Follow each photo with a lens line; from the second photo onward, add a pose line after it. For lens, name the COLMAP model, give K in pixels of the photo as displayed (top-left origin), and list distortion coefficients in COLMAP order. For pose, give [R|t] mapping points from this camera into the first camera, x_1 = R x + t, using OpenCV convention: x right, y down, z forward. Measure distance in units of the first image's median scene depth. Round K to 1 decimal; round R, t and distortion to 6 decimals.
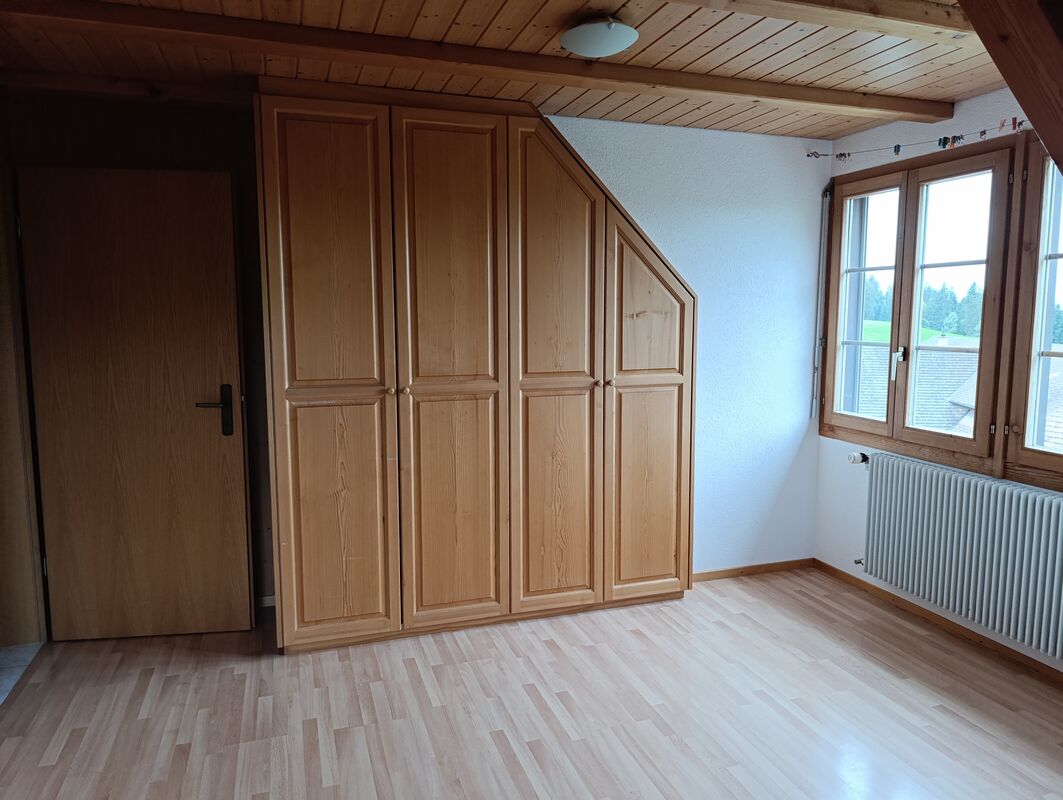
lens RADIAL K [[726.4, 0, 532.1], [0, 726.4, 394.7], [0, 0, 1]] dist [0.045620, -0.041108]
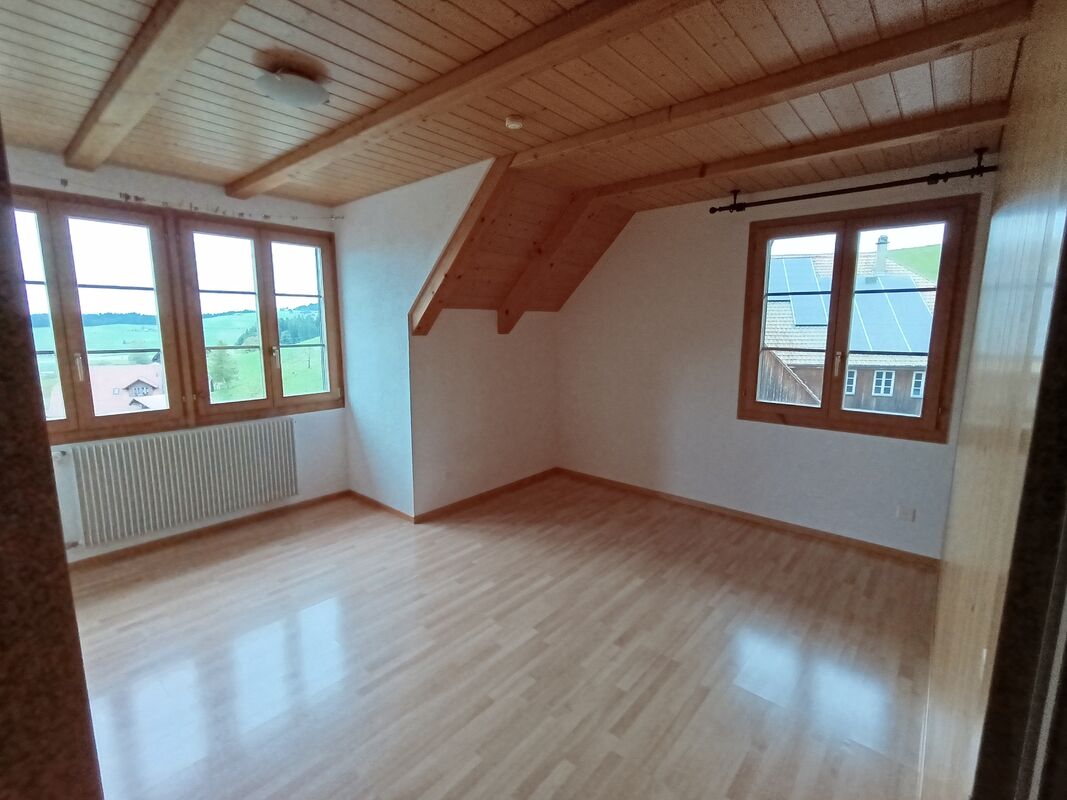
lens RADIAL K [[494.5, 0, 539.9], [0, 494.5, 403.1], [0, 0, 1]] dist [0.004509, 0.000111]
pose [[-0.518450, -0.142628, 0.843129, -0.667050], [0.095244, 0.970224, 0.222695, -0.108281], [-0.849787, 0.195759, -0.489429, 0.891575]]
